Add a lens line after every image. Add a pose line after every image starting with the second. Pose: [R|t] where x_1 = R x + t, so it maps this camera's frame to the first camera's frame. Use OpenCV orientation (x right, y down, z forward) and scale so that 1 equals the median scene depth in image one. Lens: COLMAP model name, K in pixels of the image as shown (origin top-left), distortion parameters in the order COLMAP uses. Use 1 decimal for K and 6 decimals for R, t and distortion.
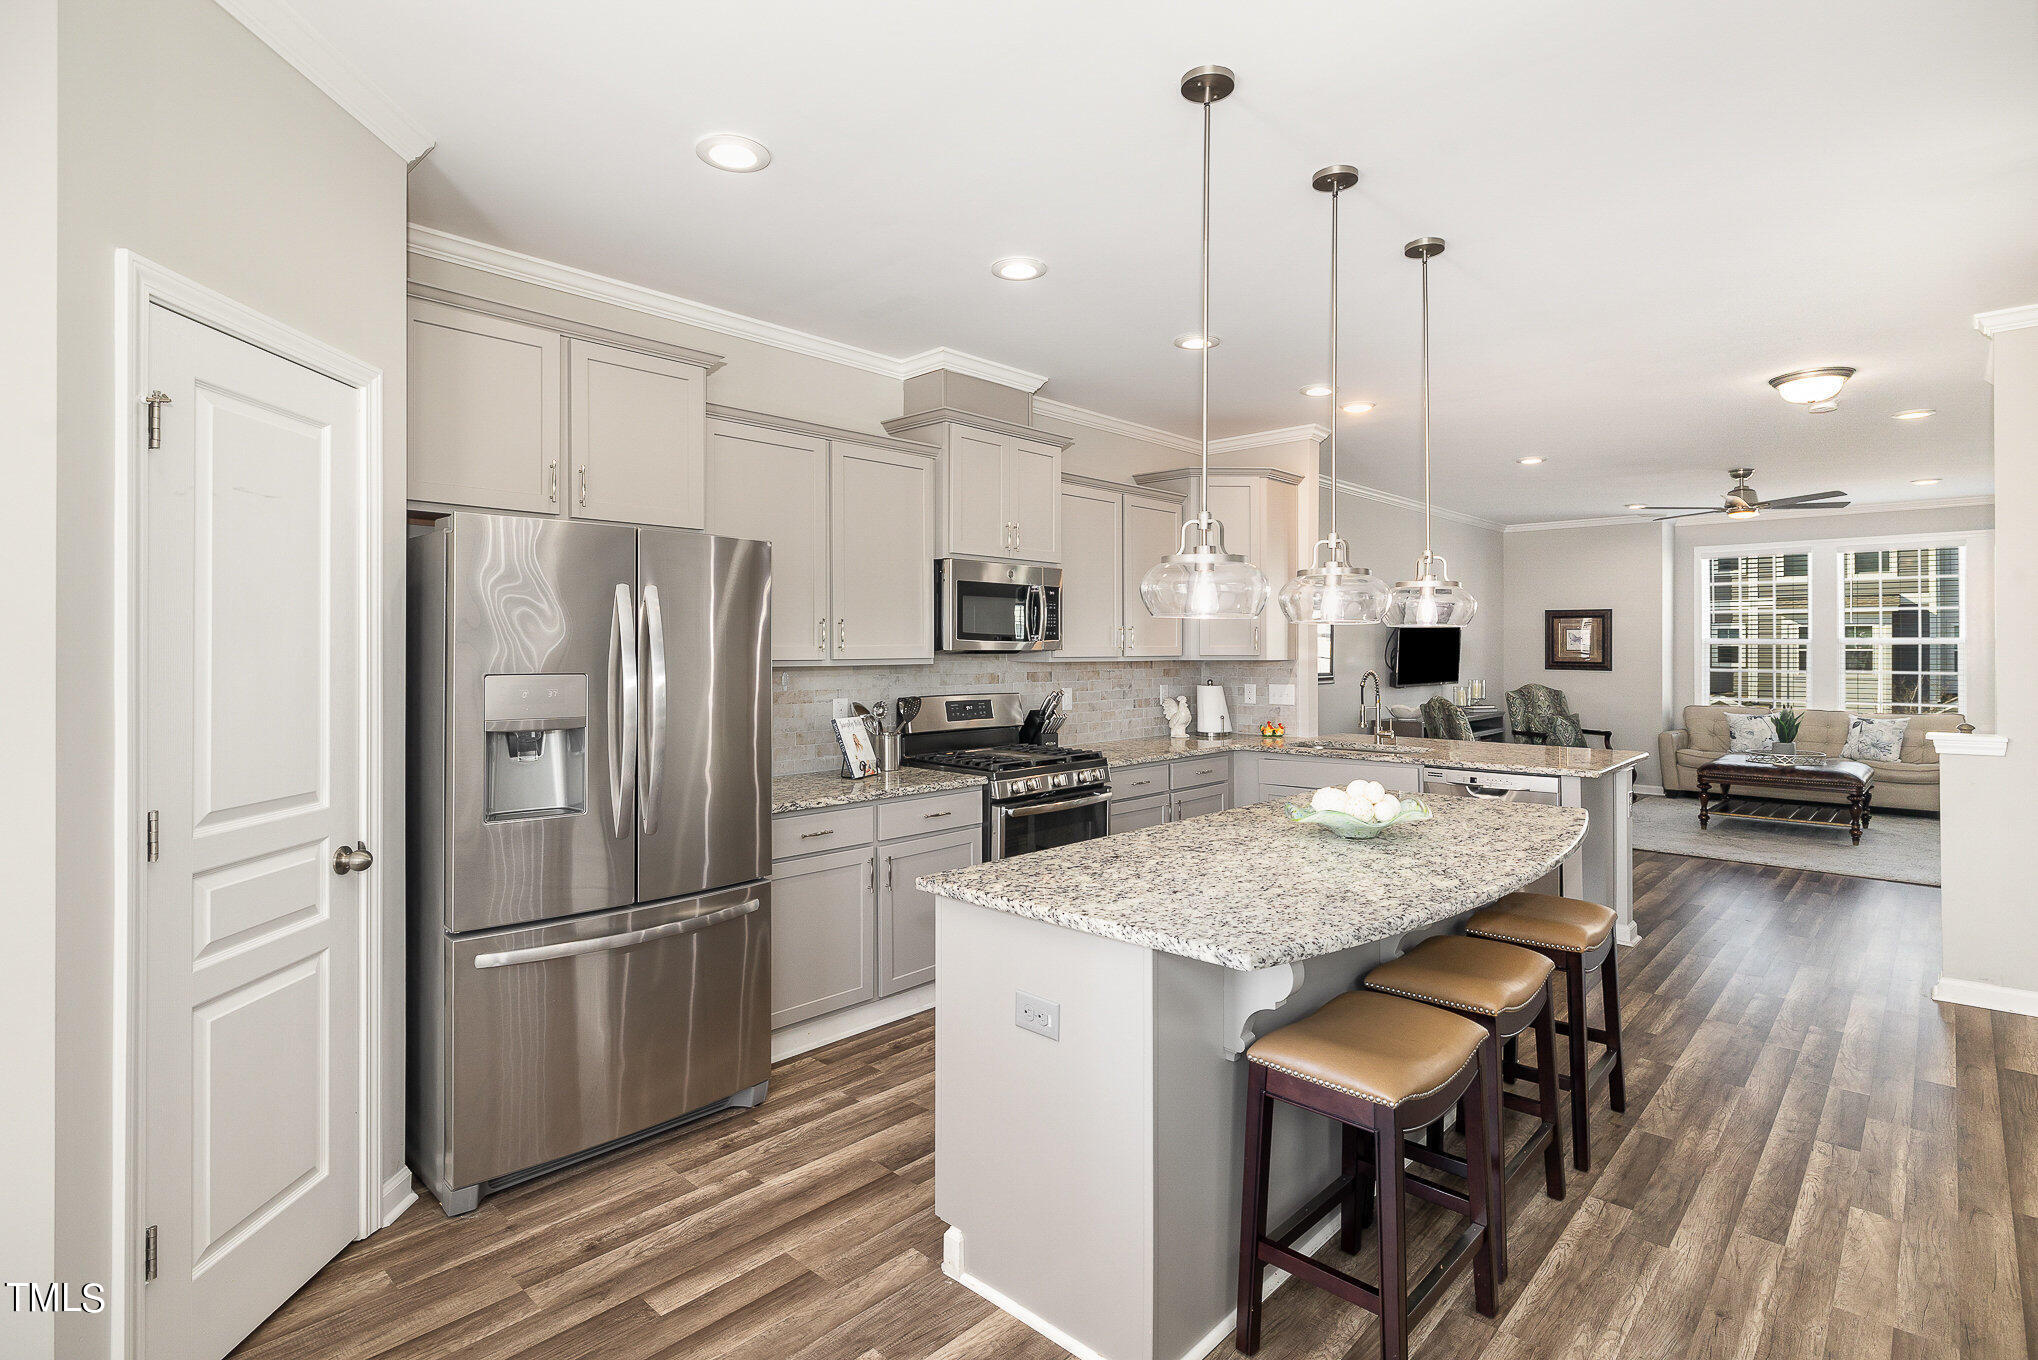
lens RADIAL K [[1010.9, 0, 1011.4], [0, 1010.9, 642.8], [0, 0, 1]] dist [0.000874, -0.000405]
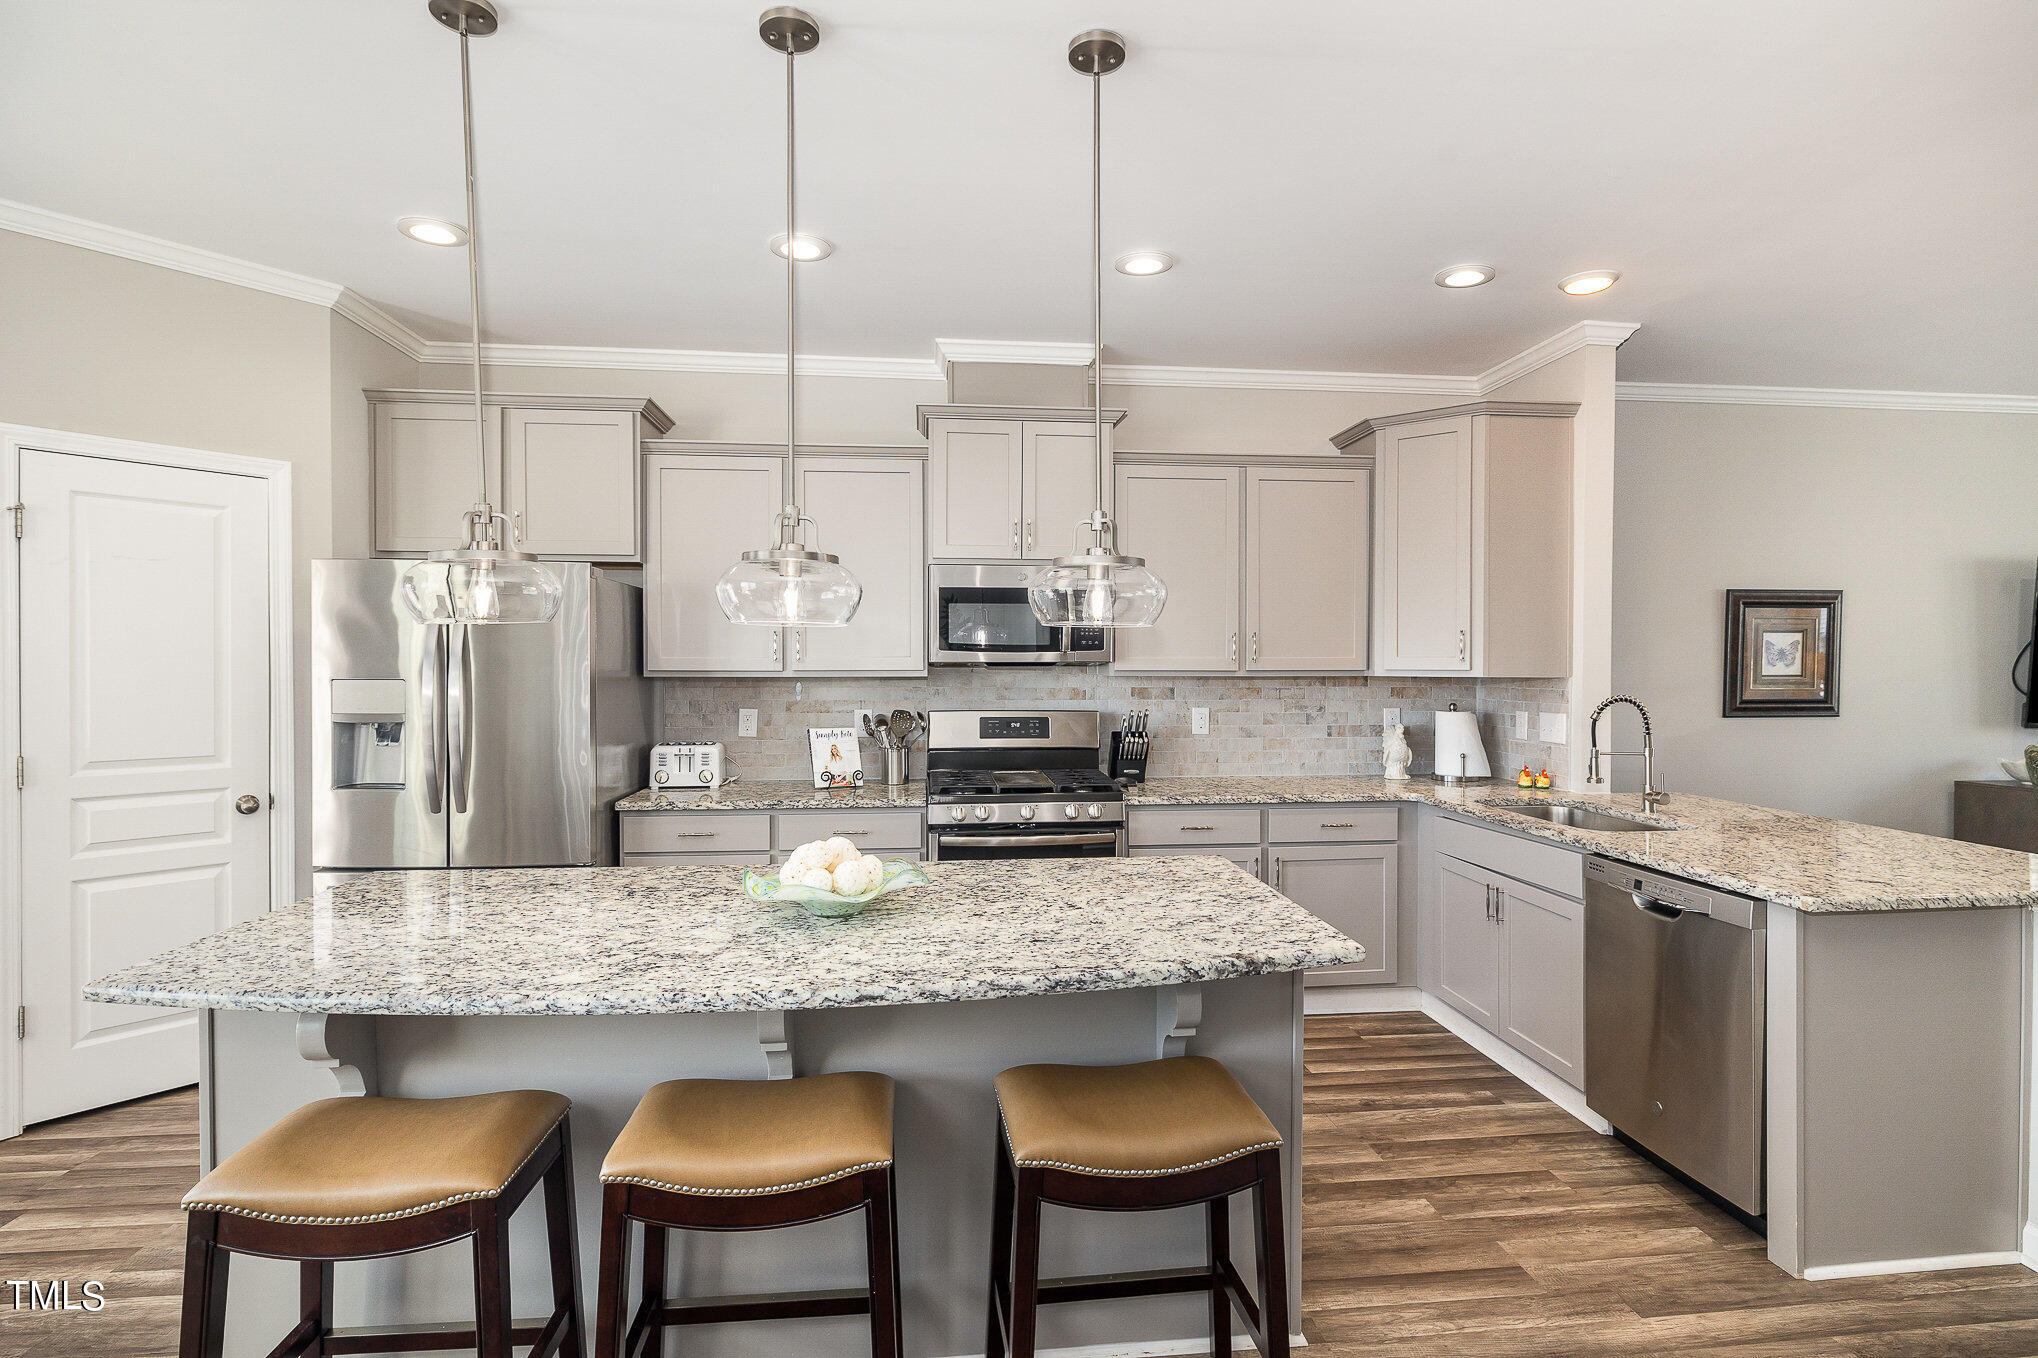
lens RADIAL K [[1010.9, 0, 1010.9], [0, 1010.9, 658.6], [0, 0, 1]] dist [0.000874, -0.000405]
pose [[0.756859, 0.001084, -0.653577, 0.436671], [0.001815, 0.999991, 0.003761, 0.000840], [0.653575, -0.004033, 0.756851, 0.241967]]
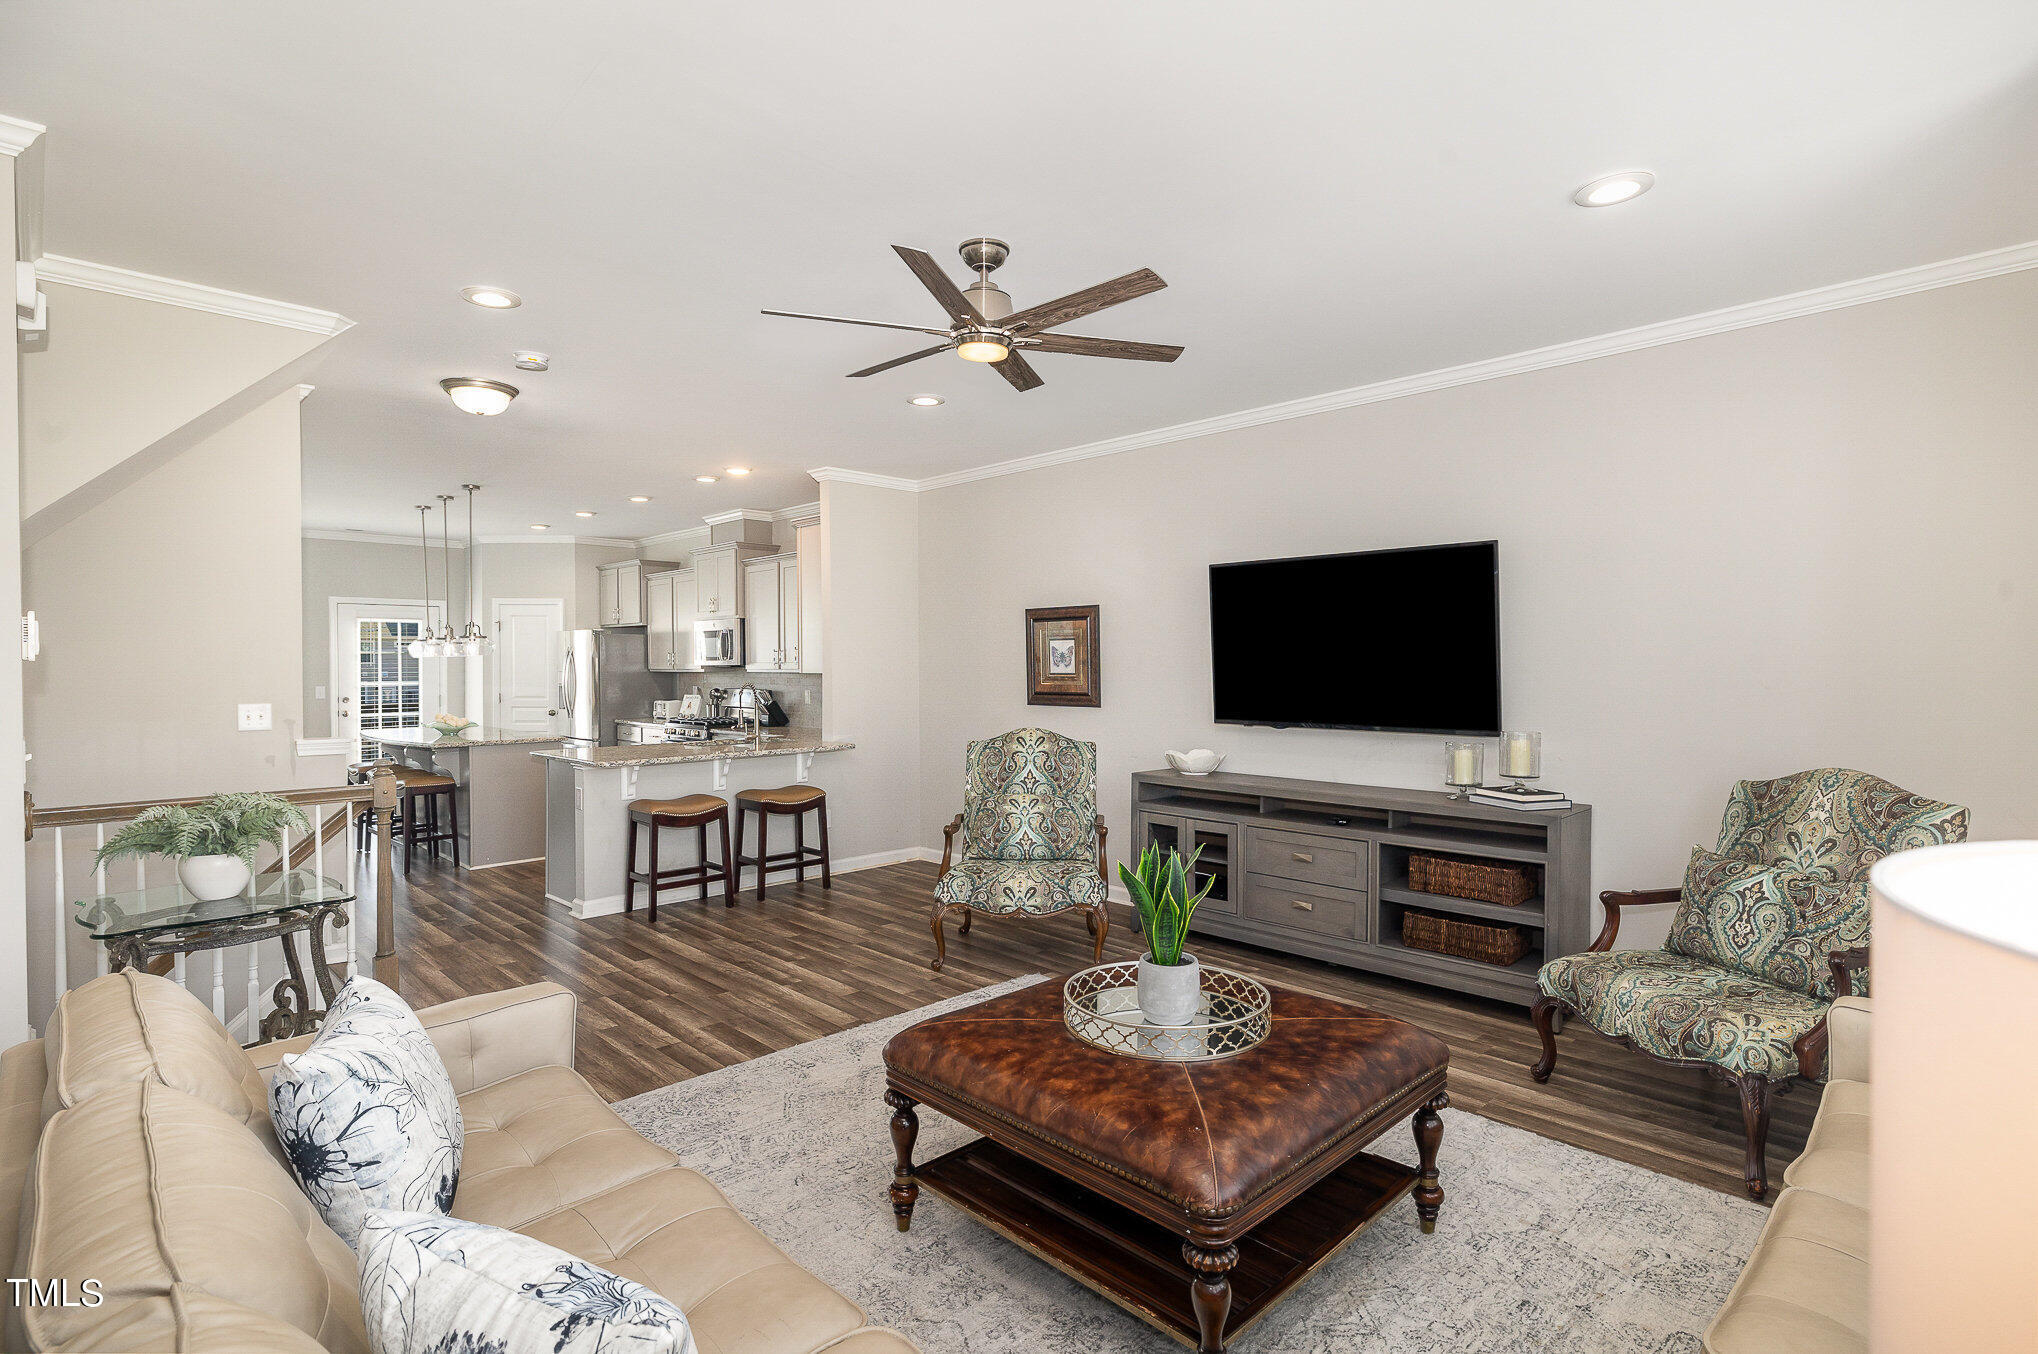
lens RADIAL K [[1010.9, 0, 1033.3], [0, 1010.9, 674.6], [0, 0, 1]] dist [0.000874, -0.000405]
pose [[-0.042955, 0.010499, -0.999022, 1.422400], [0.008908, 0.999909, 0.010125, 0.008732], [0.999037, -0.008465, -0.043044, 1.277052]]
